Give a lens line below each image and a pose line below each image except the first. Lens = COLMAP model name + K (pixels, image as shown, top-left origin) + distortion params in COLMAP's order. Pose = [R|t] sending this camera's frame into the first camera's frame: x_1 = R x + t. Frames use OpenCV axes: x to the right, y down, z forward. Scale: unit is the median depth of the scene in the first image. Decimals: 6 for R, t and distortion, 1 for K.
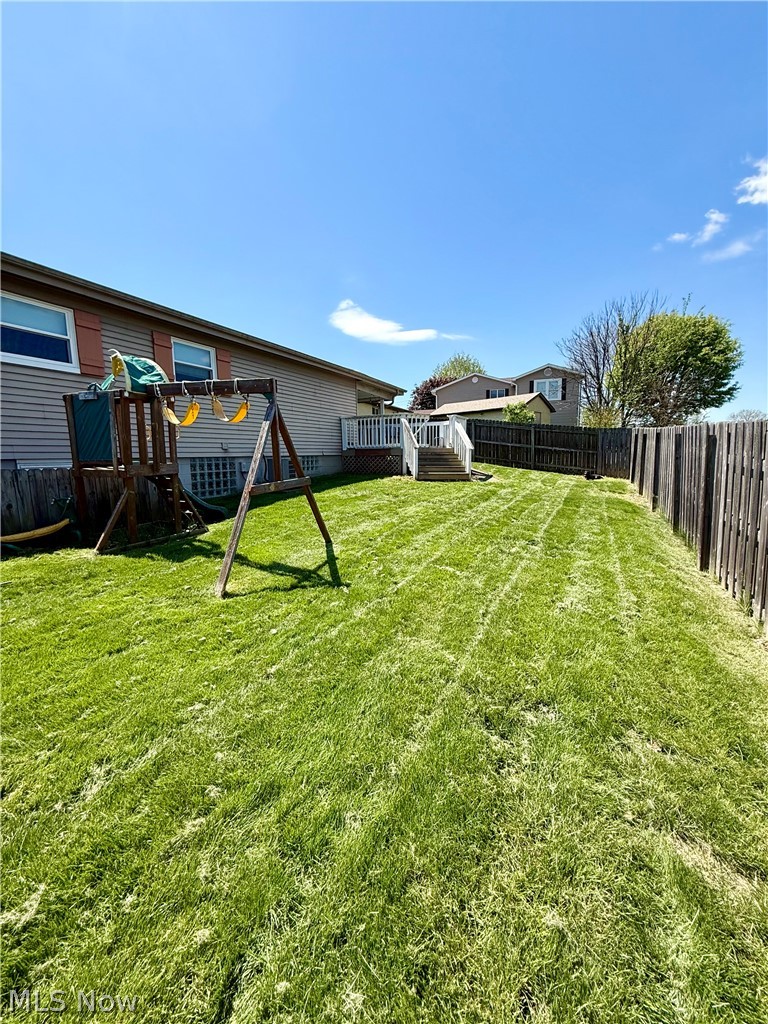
lens RADIAL K [[407.5, 0, 385.4], [0, 407.5, 512.8], [0, 0, 1]] dist [-0.000732, 0.000000]
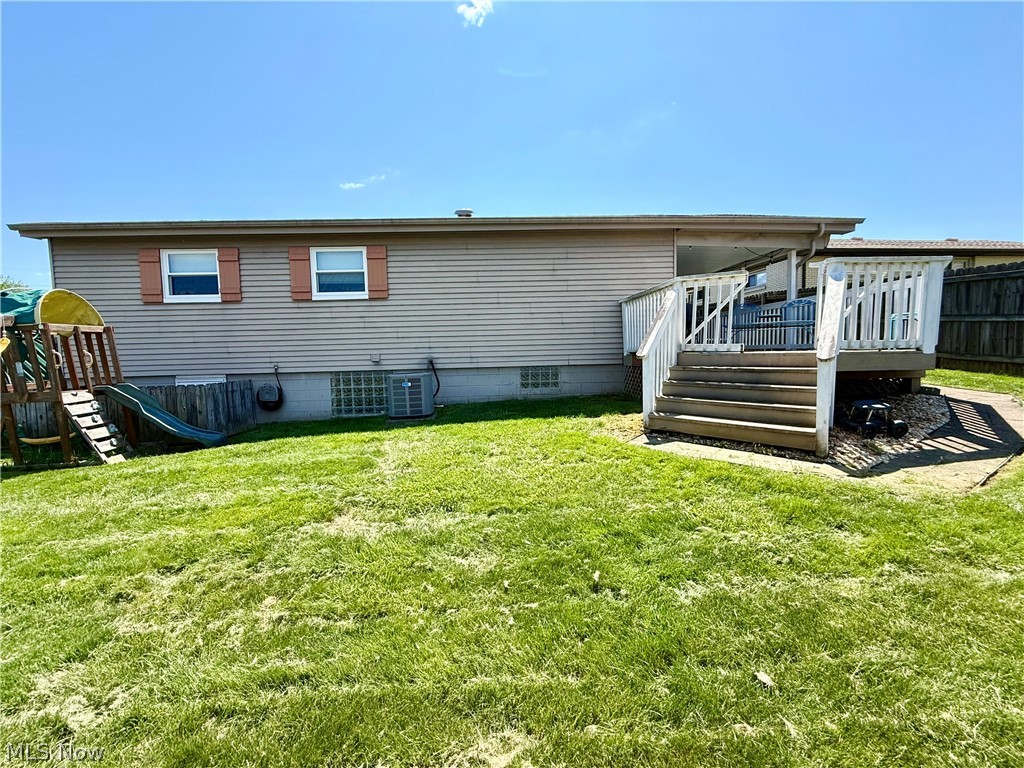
lens RADIAL K [[407.5, 0, 512.5], [0, 407.5, 386.6], [0, 0, 1]] dist [-0.000732, 0.000000]
pose [[0.488686, 0.033397, -0.871821, 0.476430], [-0.103726, 0.994404, -0.020049, -0.114746], [0.866272, 0.100228, 0.489415, 0.826099]]
